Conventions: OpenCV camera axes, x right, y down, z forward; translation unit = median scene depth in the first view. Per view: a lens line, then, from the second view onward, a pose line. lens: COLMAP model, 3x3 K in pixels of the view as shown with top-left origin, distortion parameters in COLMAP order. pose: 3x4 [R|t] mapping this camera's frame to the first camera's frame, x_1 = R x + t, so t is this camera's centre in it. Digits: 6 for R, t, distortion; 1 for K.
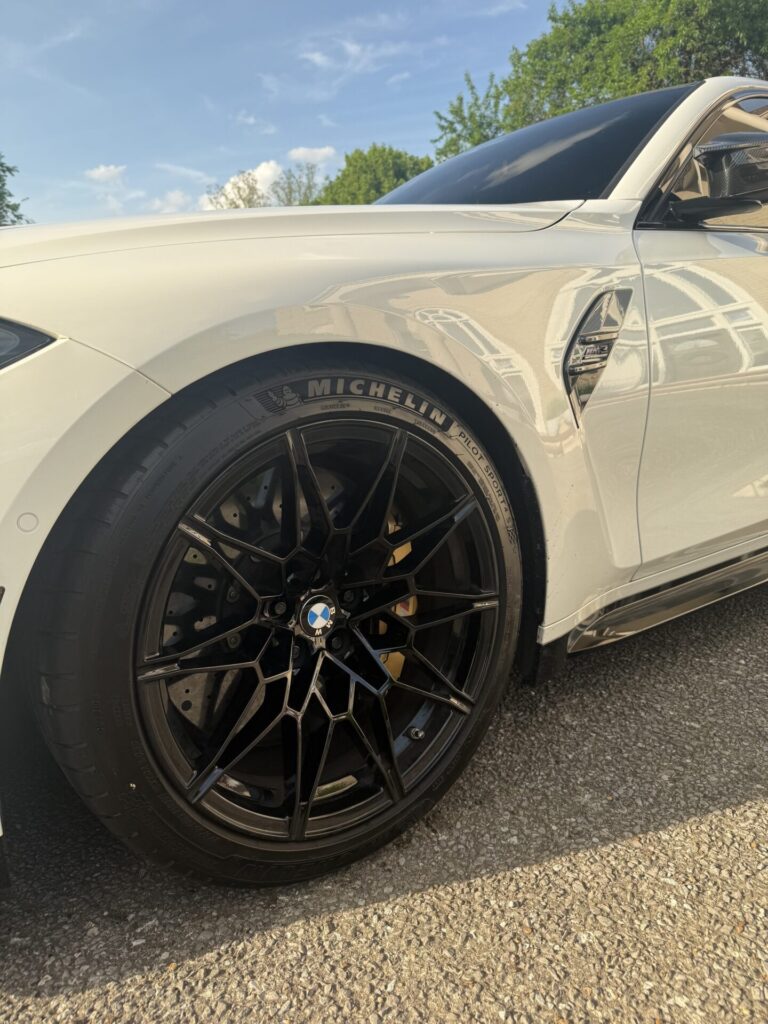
lens RADIAL K [[720.6, 0, 384.0], [0, 720.6, 512.0], [0, 0, 1]] dist [0.007884, 0.002089]
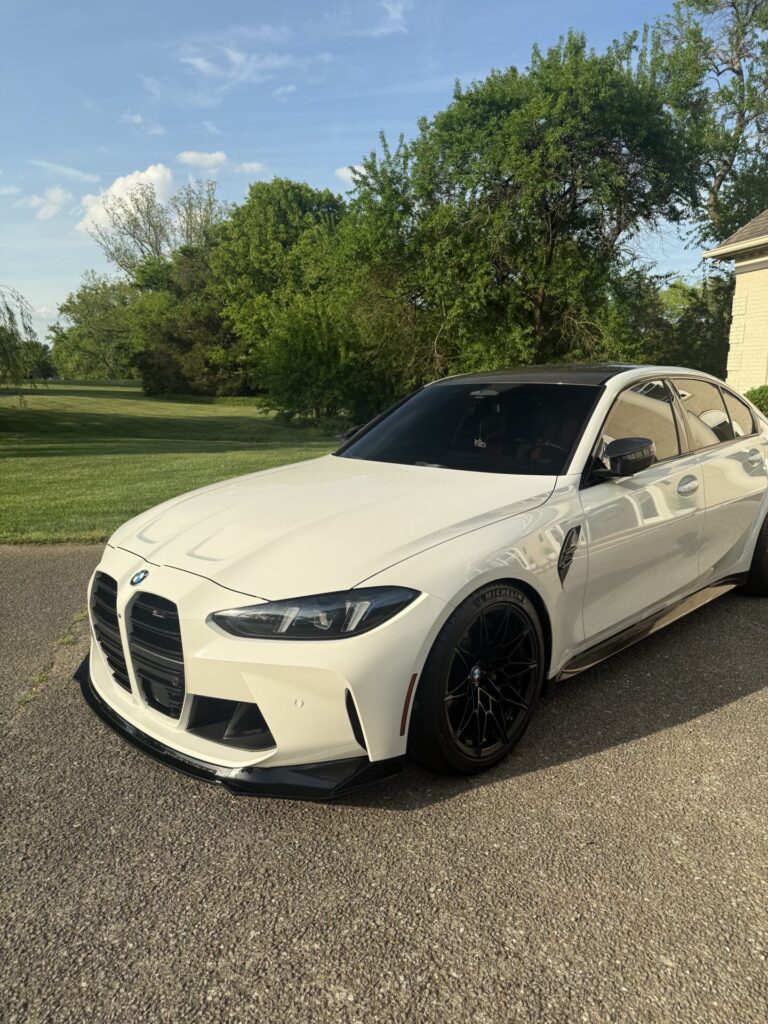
lens RADIAL K [[742.7, 0, 384.0], [0, 742.7, 512.0], [0, 0, 1]] dist [0.128159, -0.197550]
pose [[0.987236, -0.005326, 0.159175, -0.068732], [0.006311, 0.999964, -0.005684, -0.034723], [-0.159139, 0.006616, 0.987234, -0.131972]]
